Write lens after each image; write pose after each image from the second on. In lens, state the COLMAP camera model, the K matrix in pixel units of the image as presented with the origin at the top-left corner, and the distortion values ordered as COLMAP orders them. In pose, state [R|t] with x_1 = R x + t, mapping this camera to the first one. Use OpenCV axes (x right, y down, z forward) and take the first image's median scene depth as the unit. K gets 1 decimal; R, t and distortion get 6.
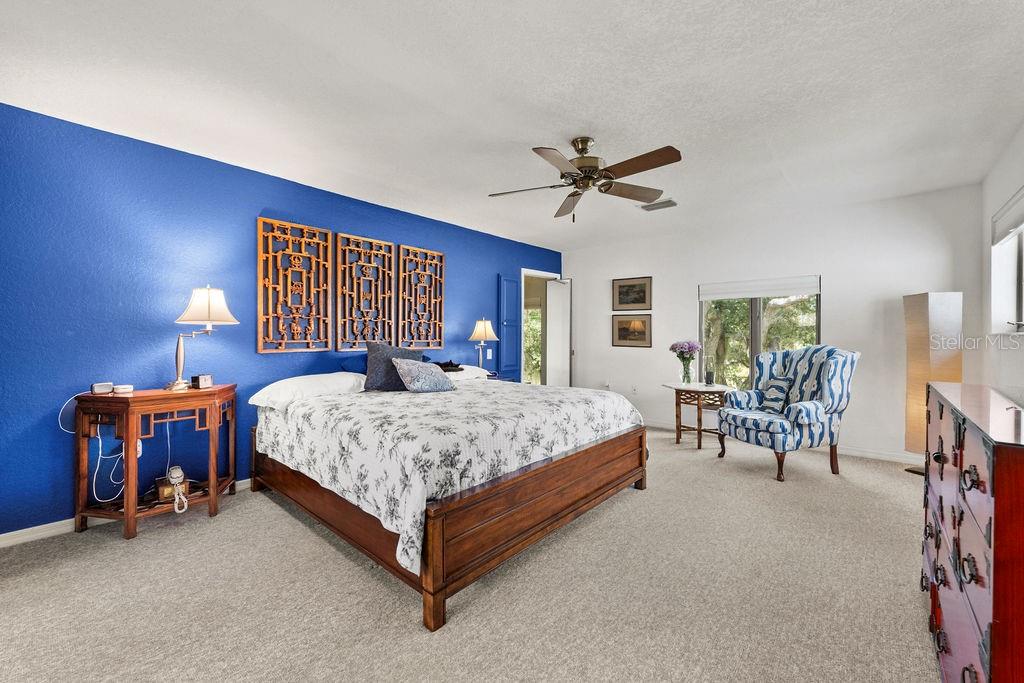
lens RADIAL K [[411.8, 0, 512.6], [0, 411.8, 333.8], [0, 0, 1]] dist [-0.001341, 0.000004]
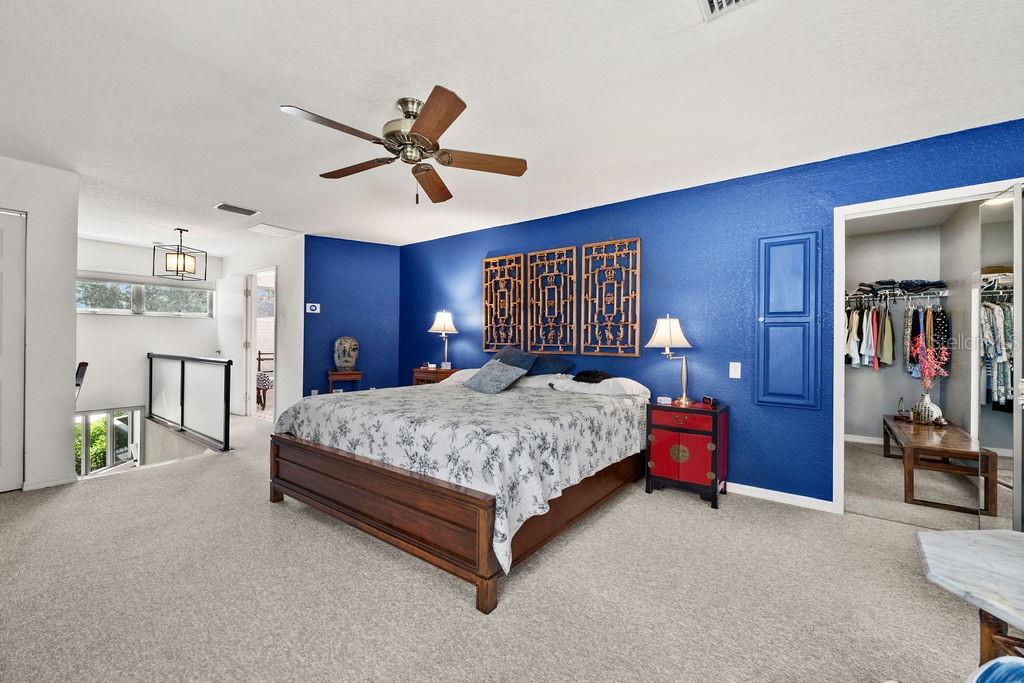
lens RADIAL K [[411.8, 0, 513.8], [0, 411.8, 345.3], [0, 0, 1]] dist [-0.001341, 0.000004]
pose [[0.075843, 0.008303, -0.997085, 0.702374], [-0.003838, 0.999960, 0.008035, 0.009762], [0.997112, 0.003217, 0.075872, 0.804922]]
